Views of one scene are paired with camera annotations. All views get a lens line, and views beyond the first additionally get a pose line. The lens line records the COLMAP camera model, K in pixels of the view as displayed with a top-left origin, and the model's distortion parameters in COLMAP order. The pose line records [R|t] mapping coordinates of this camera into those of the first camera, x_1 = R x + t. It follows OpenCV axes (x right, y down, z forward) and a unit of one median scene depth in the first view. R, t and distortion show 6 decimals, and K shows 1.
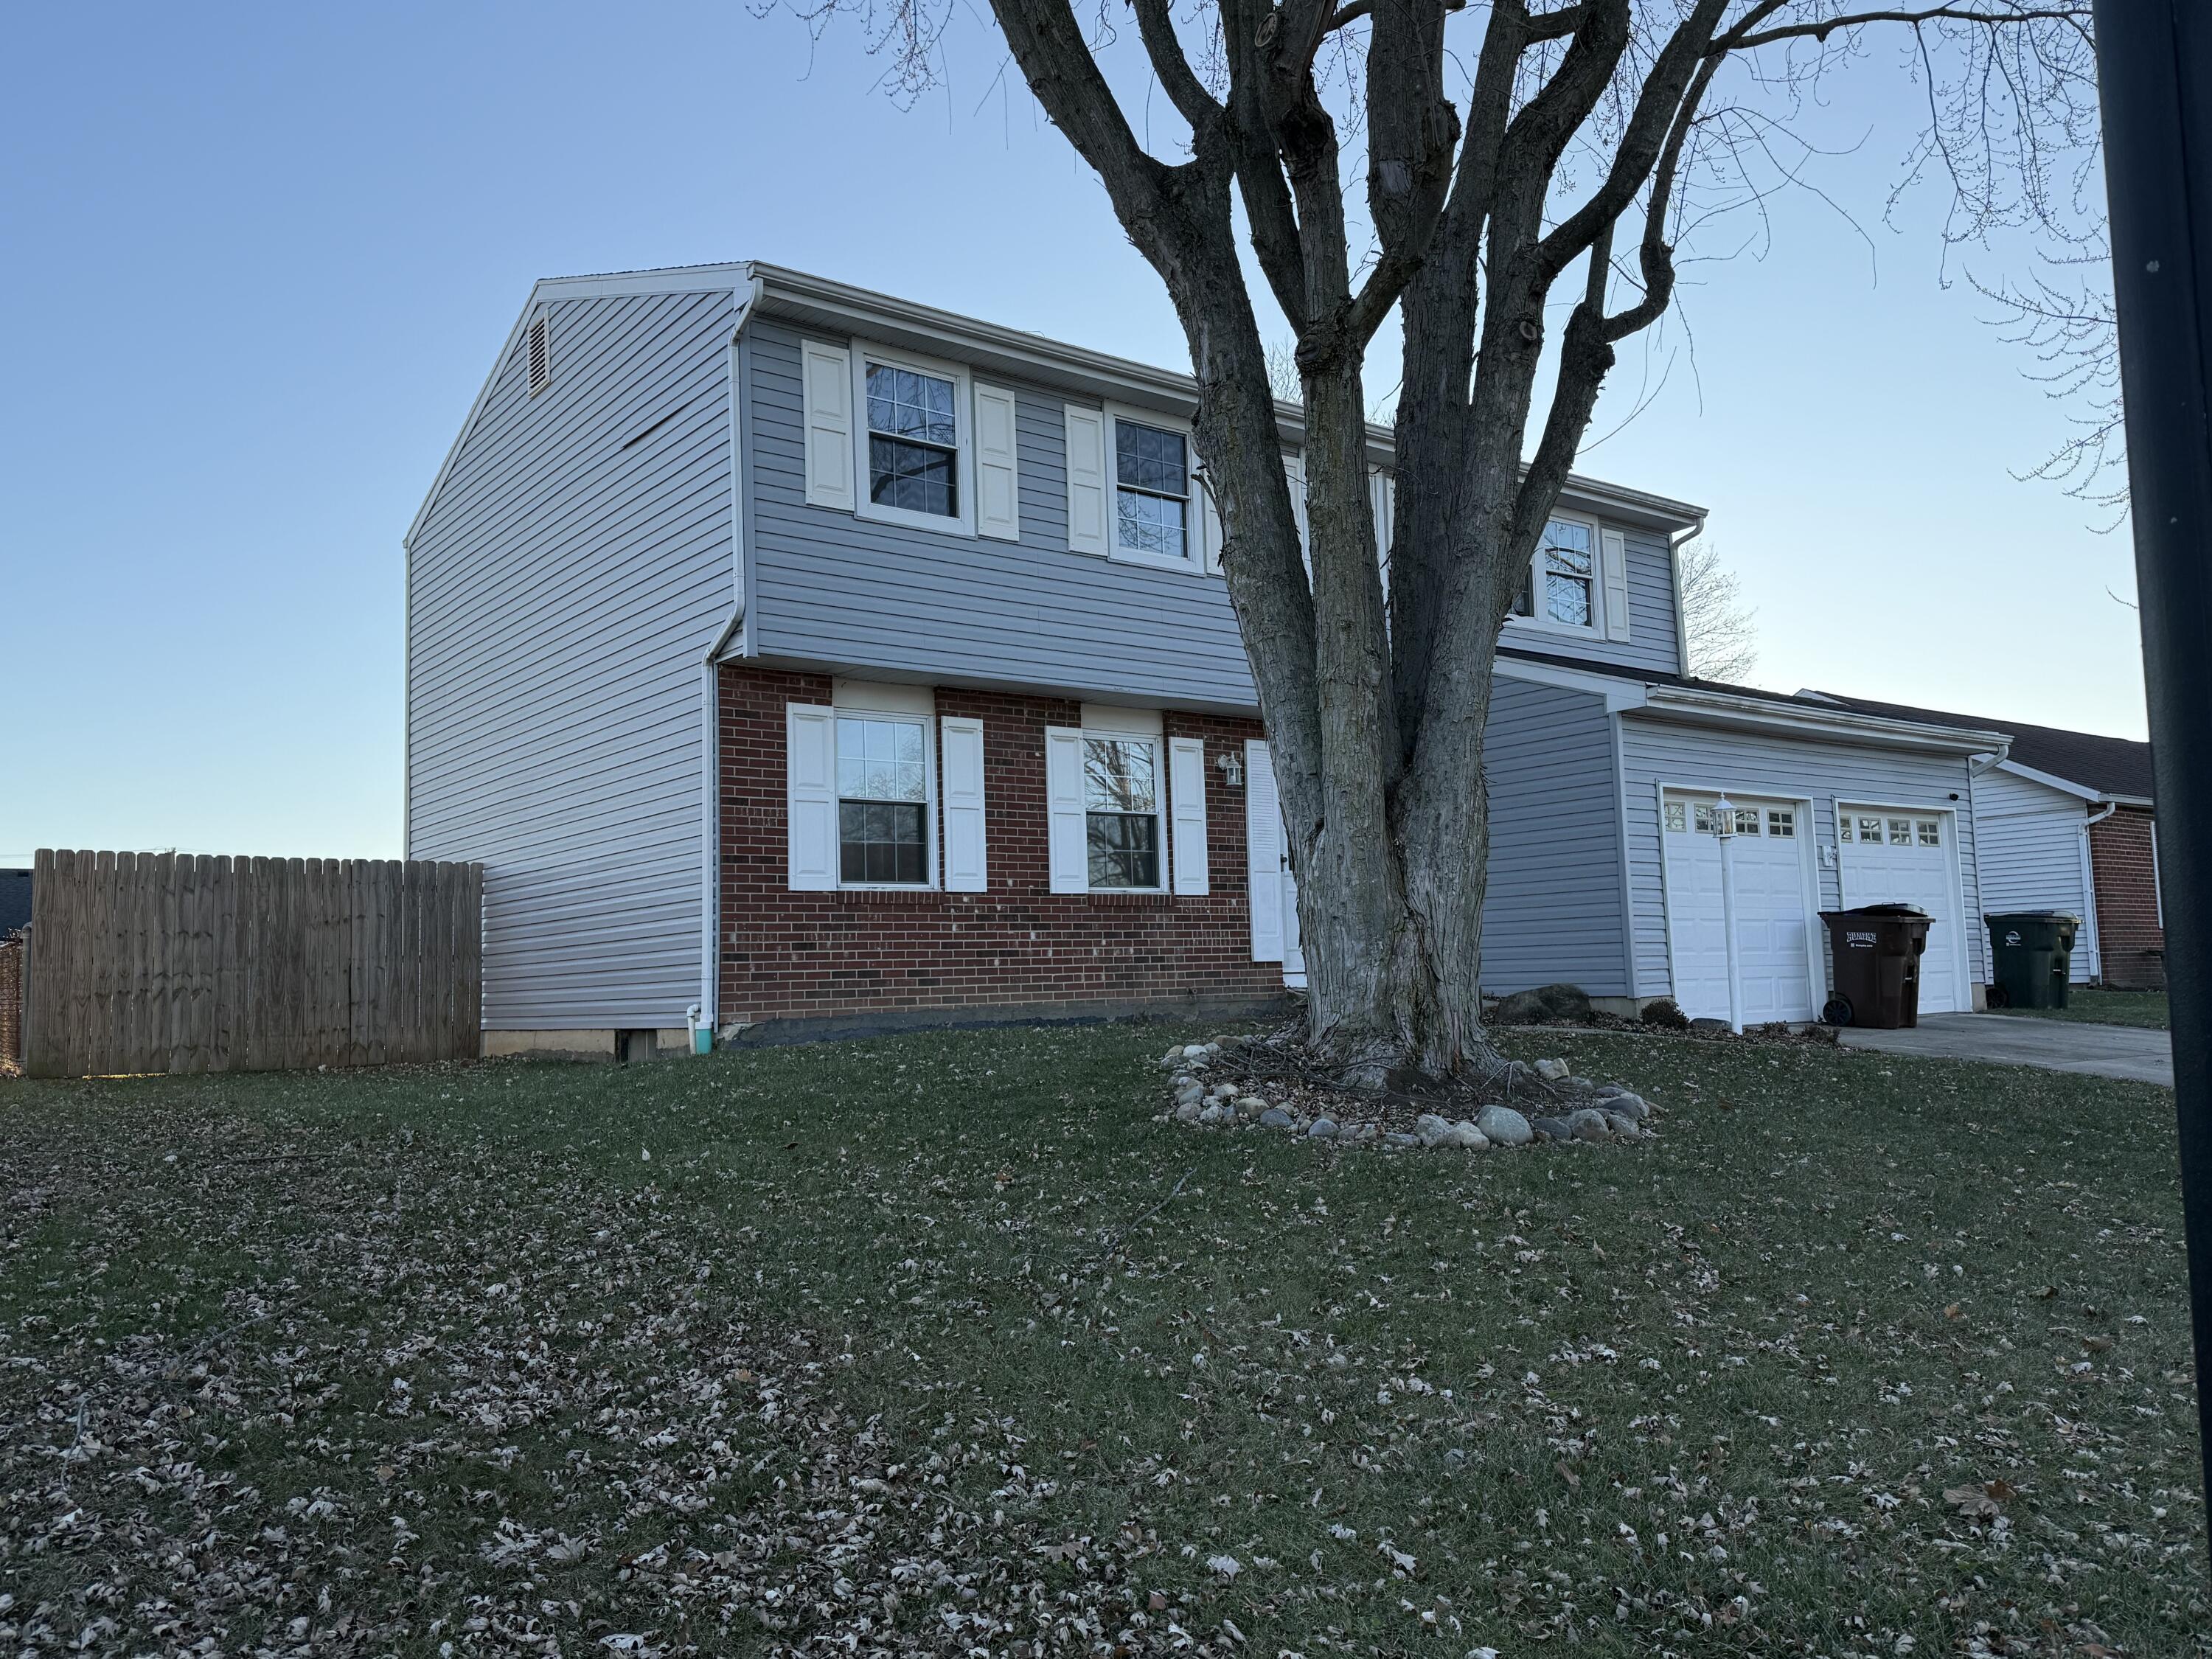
lens RADIAL K [[1664.9, 0, 1106.0], [0, 1664.9, 829.5], [0, 0, 1]] dist [0.303482, 0.000518]
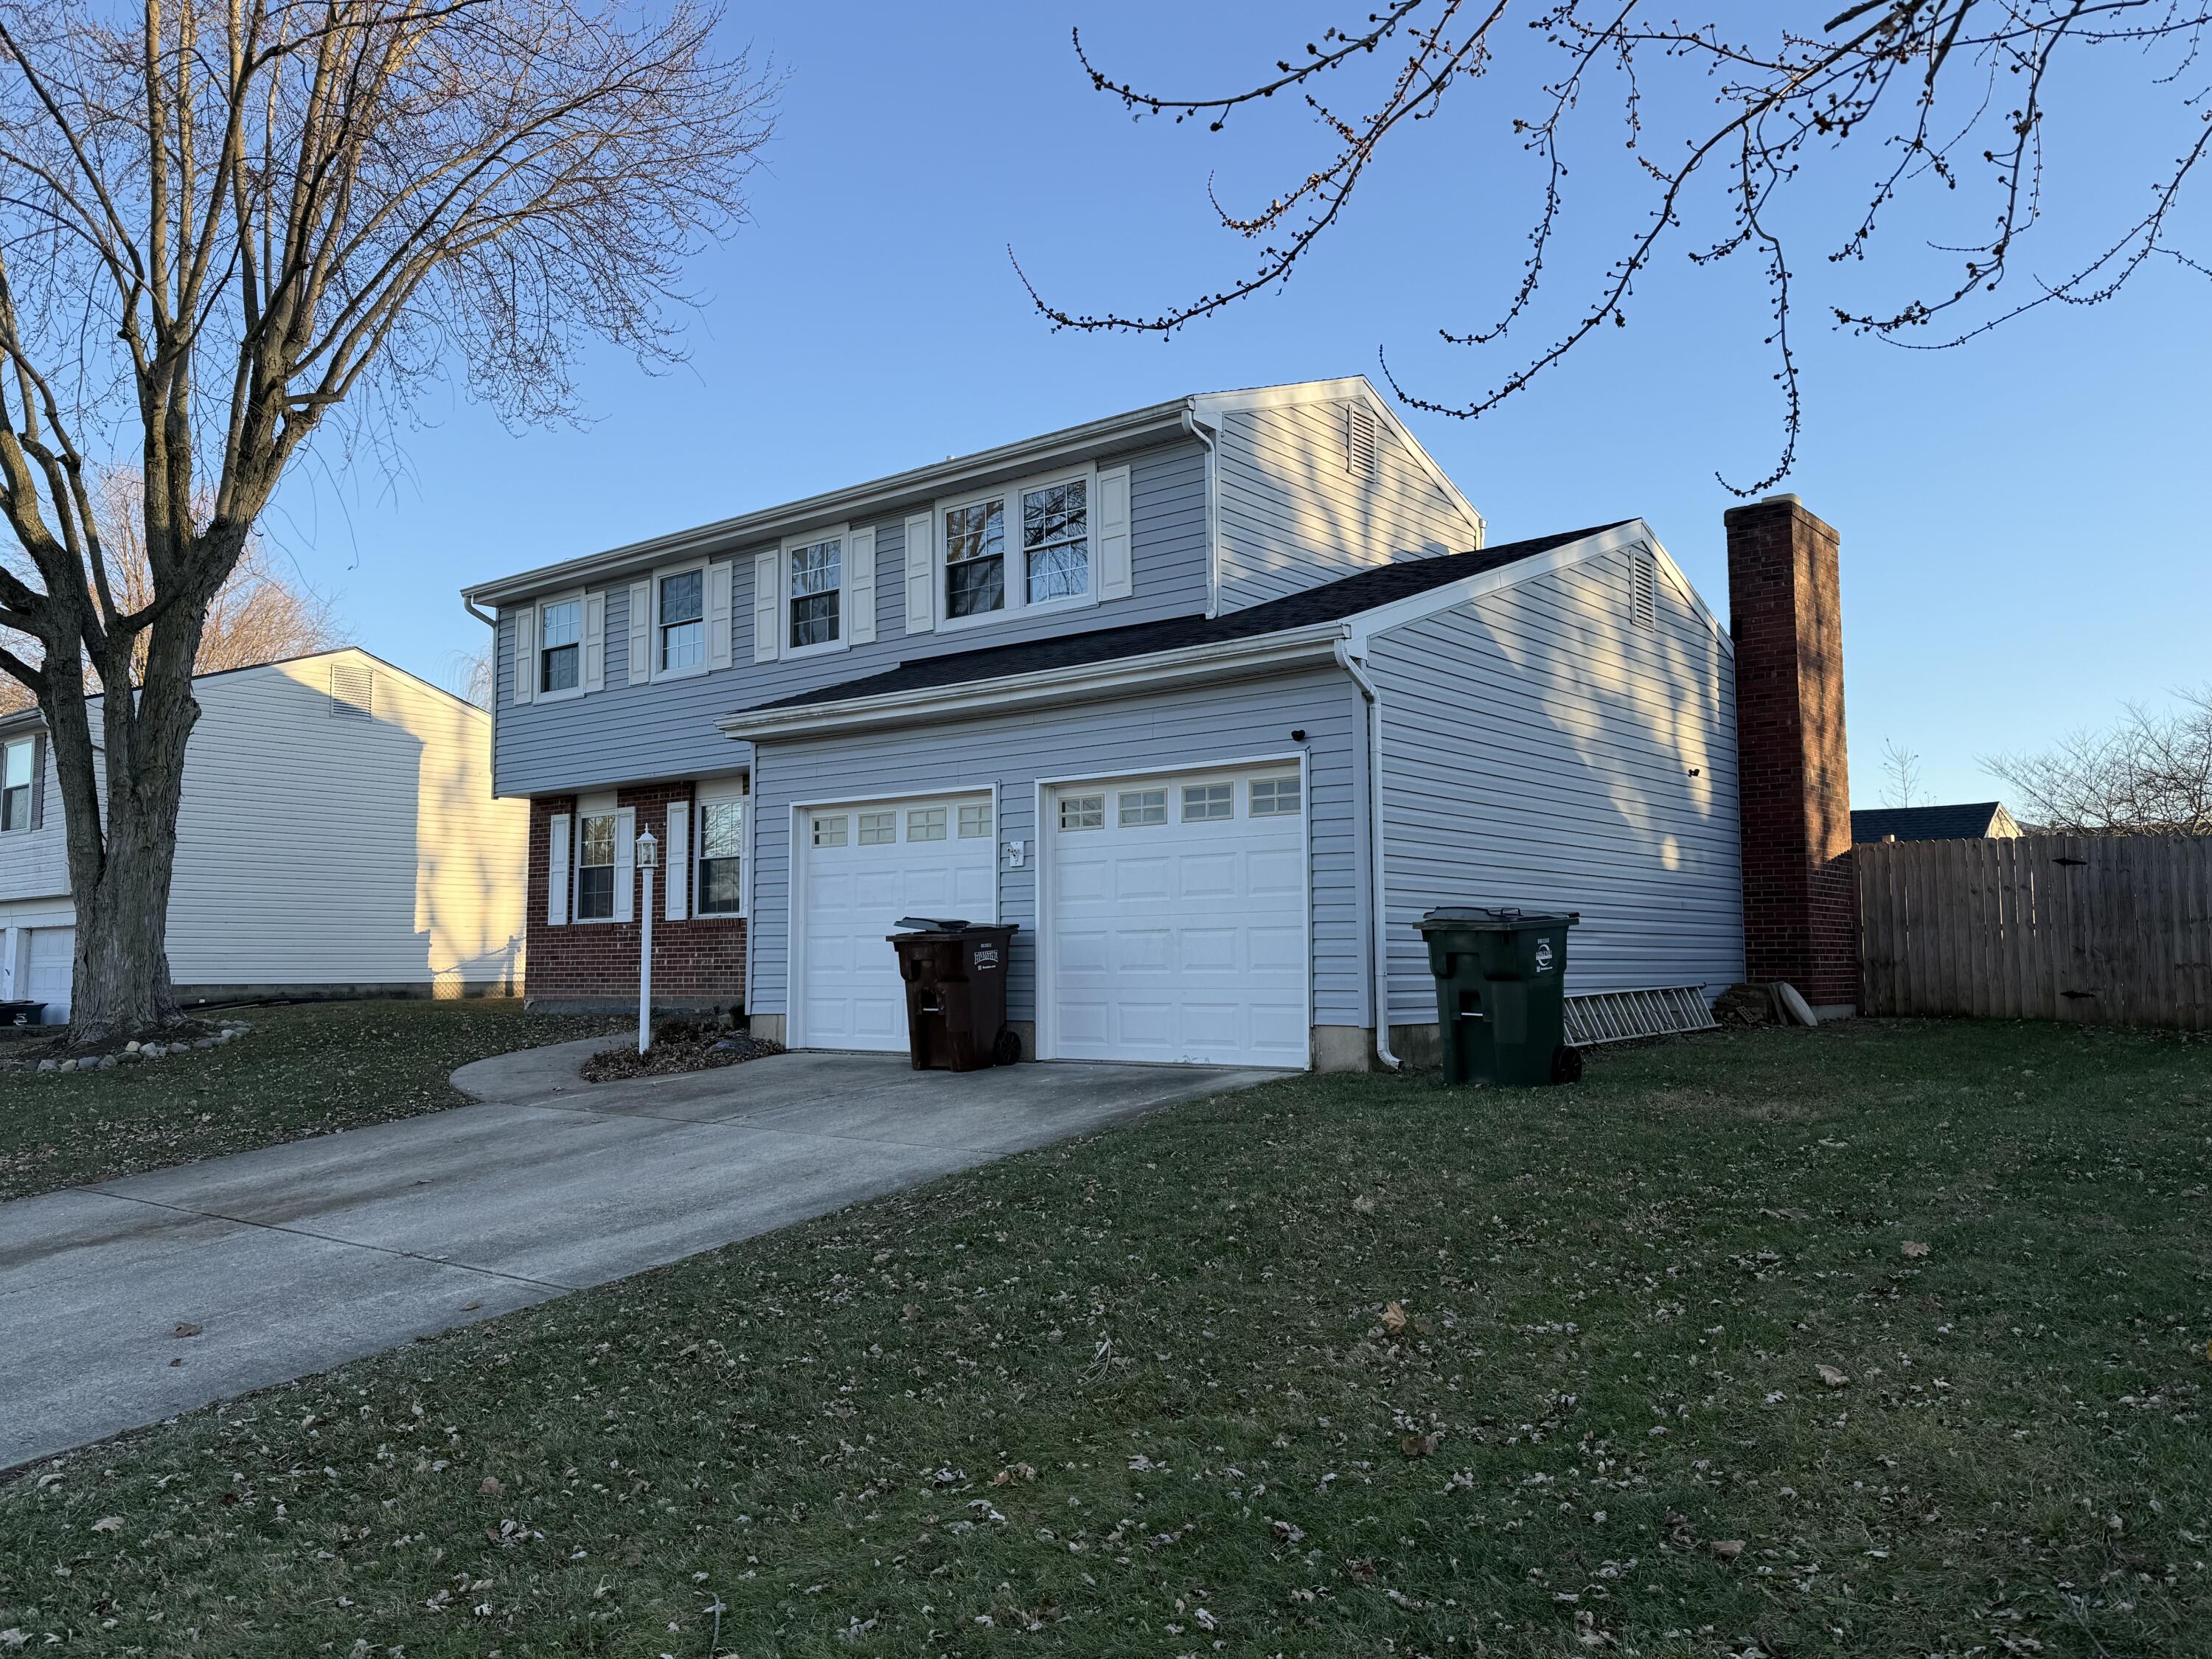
lens RADIAL K [[1664.9, 0, 1106.0], [0, 1664.9, 829.5], [0, 0, 1]] dist [0.303482, 0.000518]
pose [[0.226464, -0.069312, -0.971550, 1.489178], [0.074006, 0.995806, -0.053792, 0.067595], [0.971204, -0.059719, 0.230644, 1.046181]]
